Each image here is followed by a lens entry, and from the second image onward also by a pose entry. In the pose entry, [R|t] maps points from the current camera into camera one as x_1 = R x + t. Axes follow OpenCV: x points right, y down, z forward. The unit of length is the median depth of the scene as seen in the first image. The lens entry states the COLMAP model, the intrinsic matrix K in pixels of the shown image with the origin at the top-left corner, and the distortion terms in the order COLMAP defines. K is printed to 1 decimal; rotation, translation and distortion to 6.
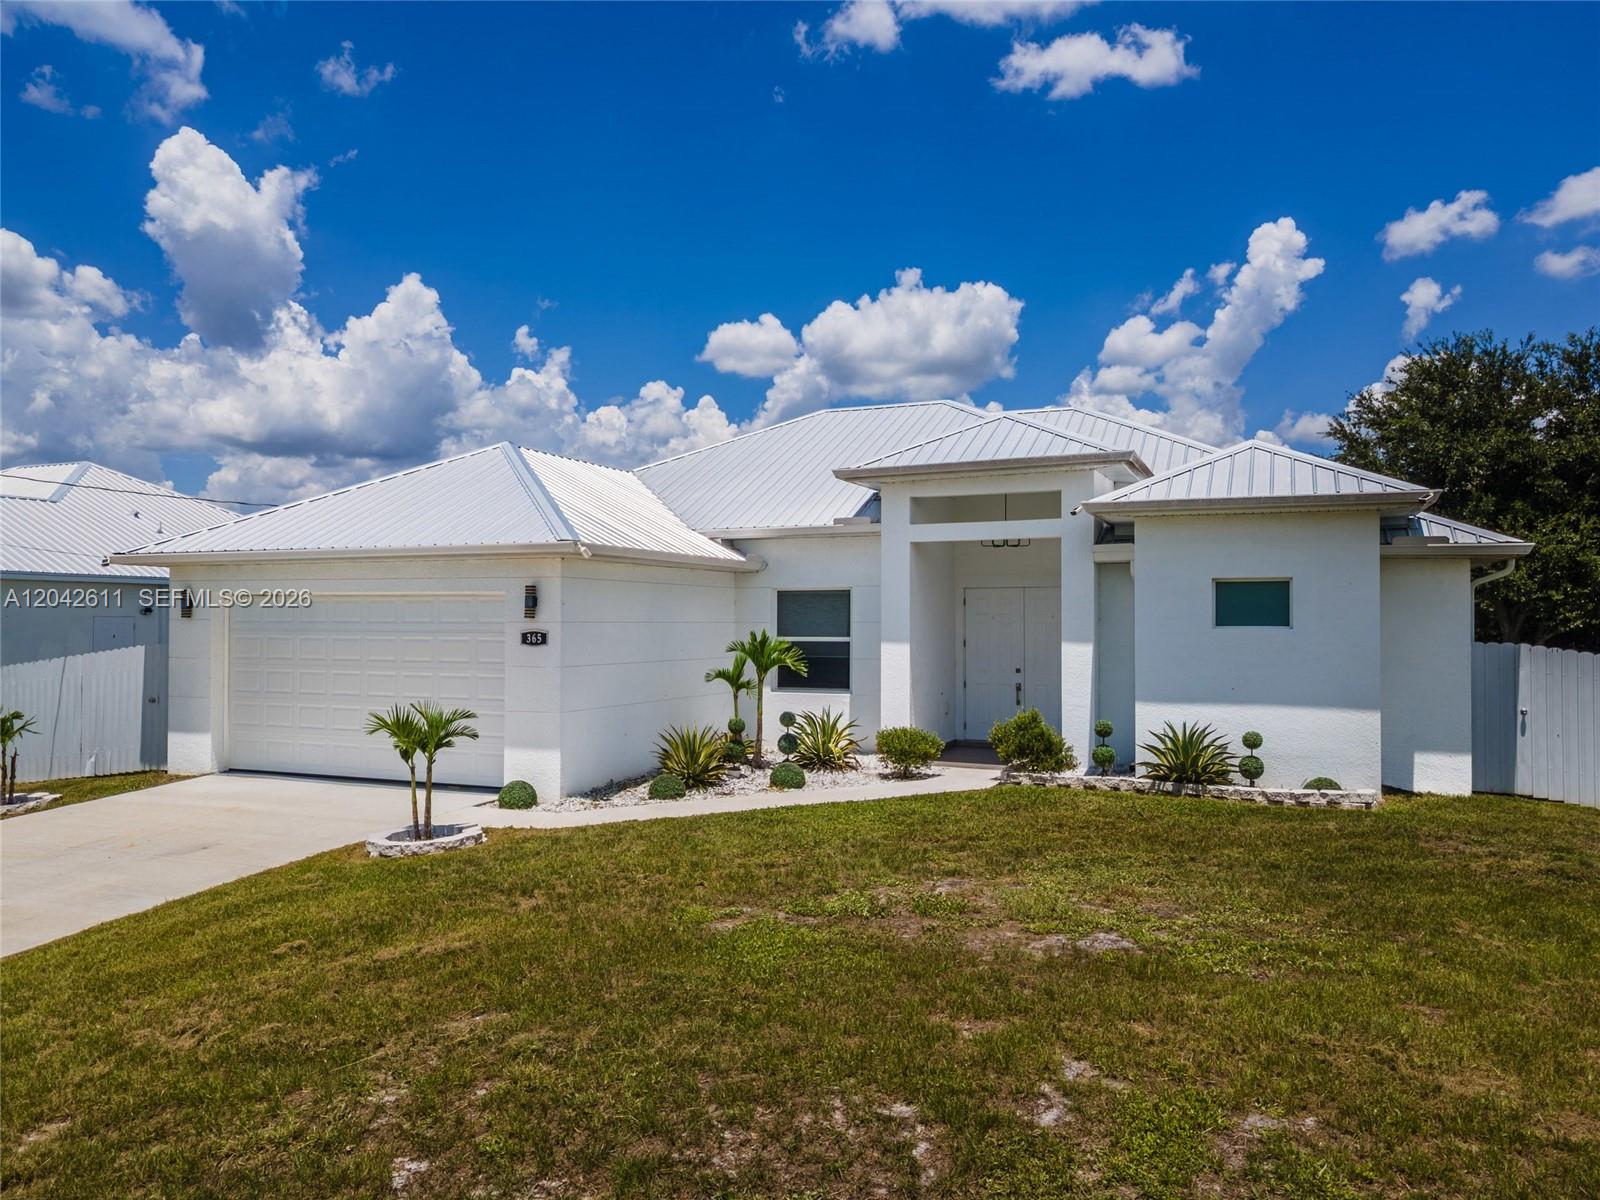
lens RADIAL K [[1142.5, 0, 794.0], [0, 1142.5, 618.1], [0, 0, 1]] dist [0.027540, 0.003426]
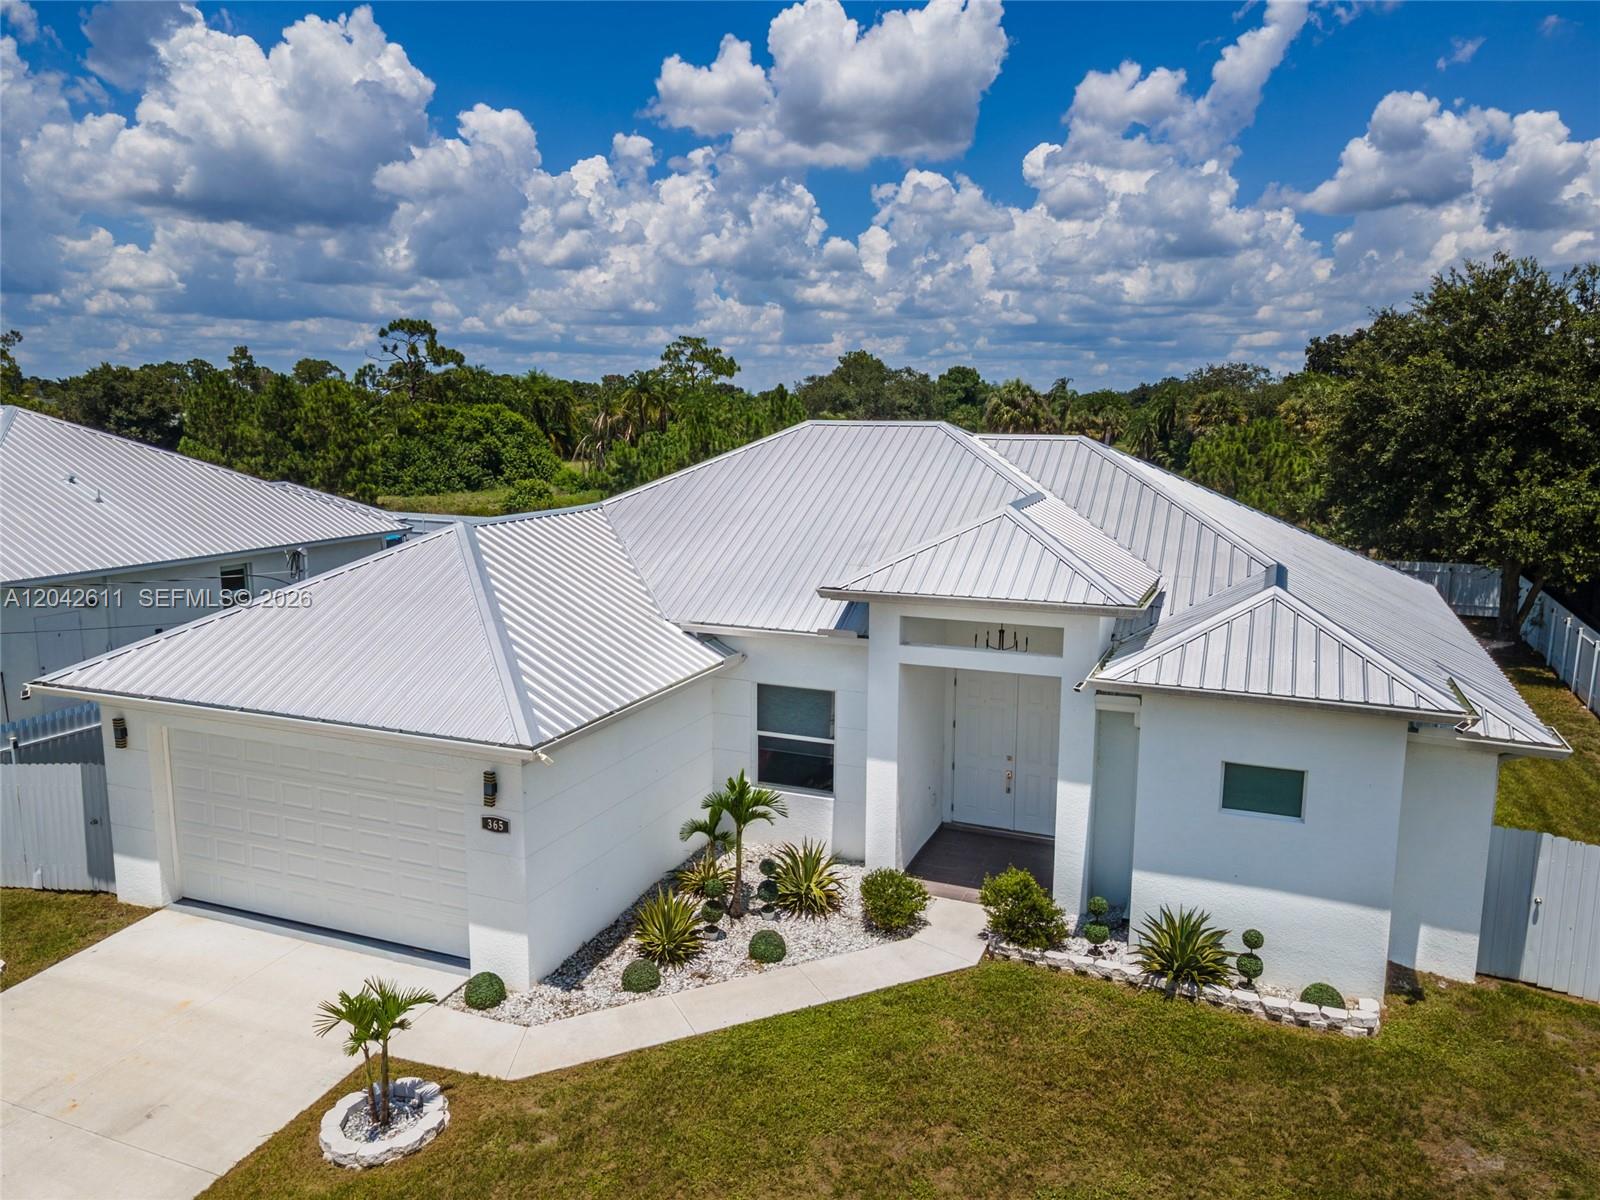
lens RADIAL K [[1144.8, 0, 794.8], [0, 1144.8, 619.1], [0, 0, 1]] dist [0.031328, 0.003015]
pose [[0.999902, 0.002127, 0.013817, 0.003855], [-0.004572, 0.983758, 0.179439, -0.314675], [-0.013211, -0.179485, 0.983672, 0.104197]]
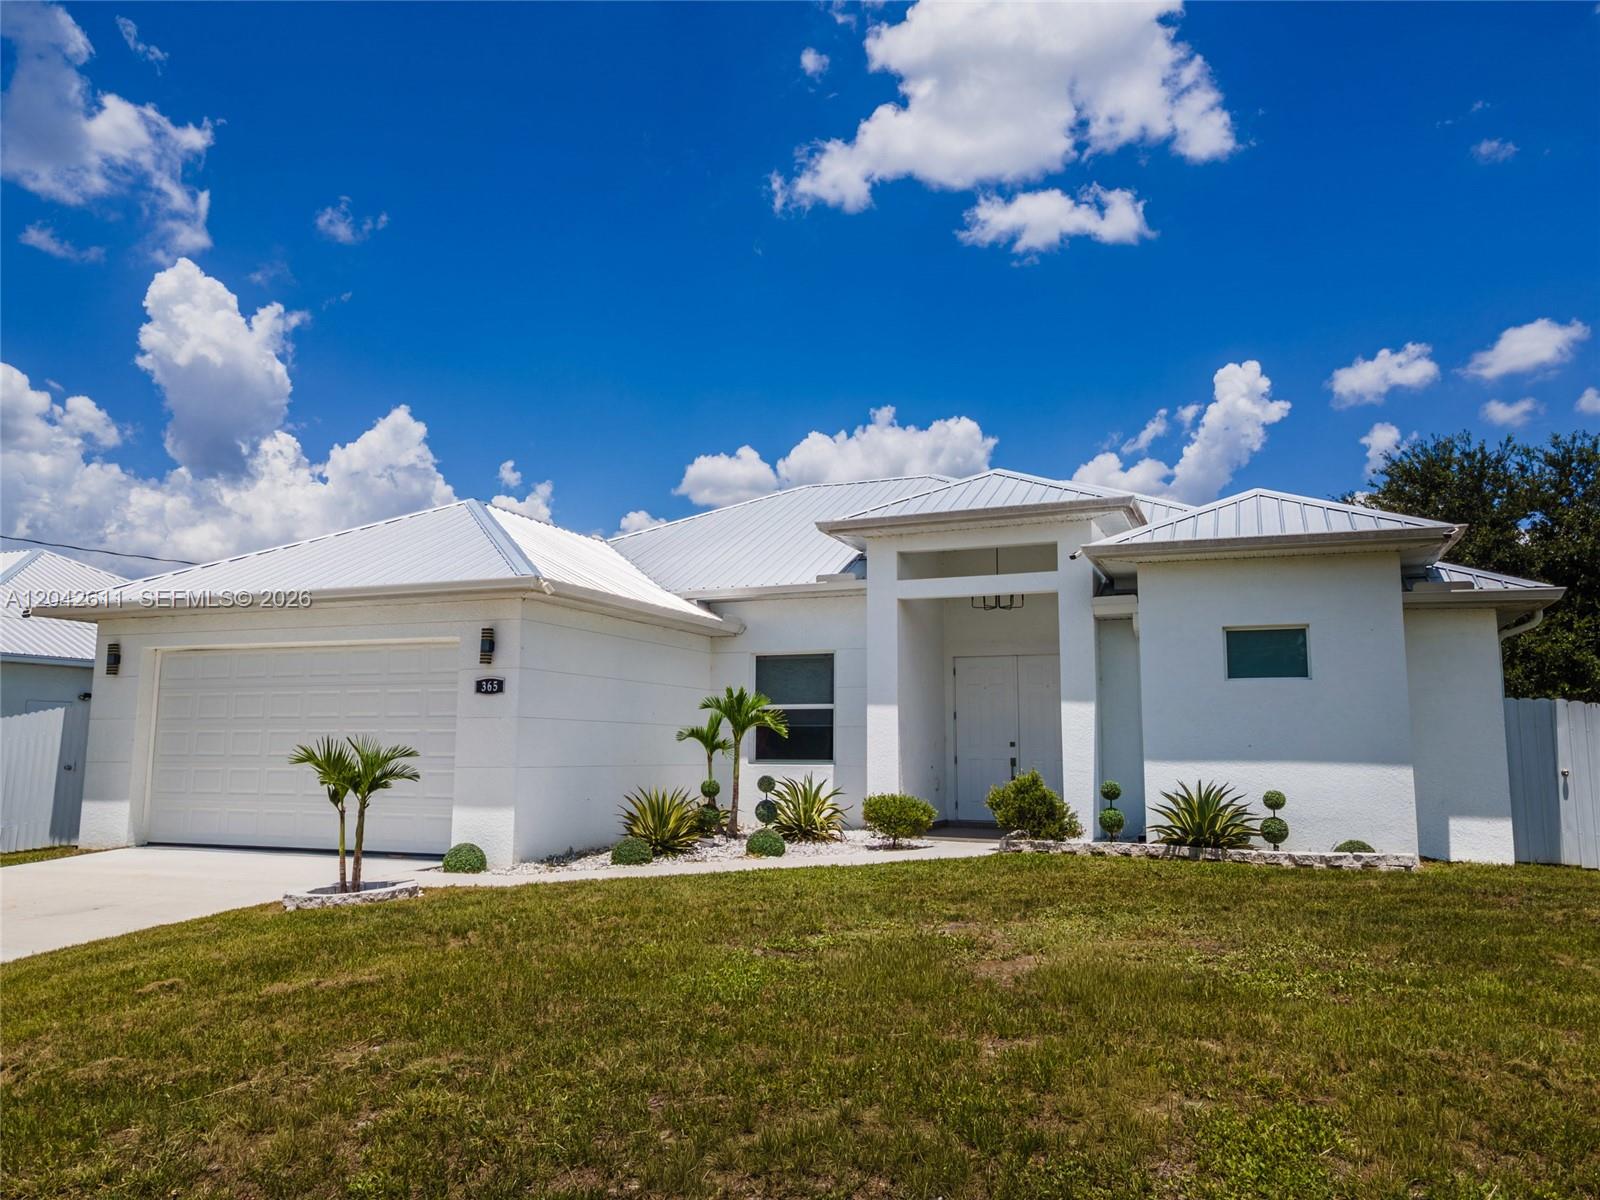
lens RADIAL K [[1144.8, 0, 794.8], [0, 1144.8, 619.1], [0, 0, 1]] dist [0.031328, 0.003015]
pose [[0.999802, 0.006776, 0.018720, -0.000732], [-0.004651, 0.993770, -0.111352, 0.064814], [-0.019358, 0.111243, 0.993605, 0.076394]]
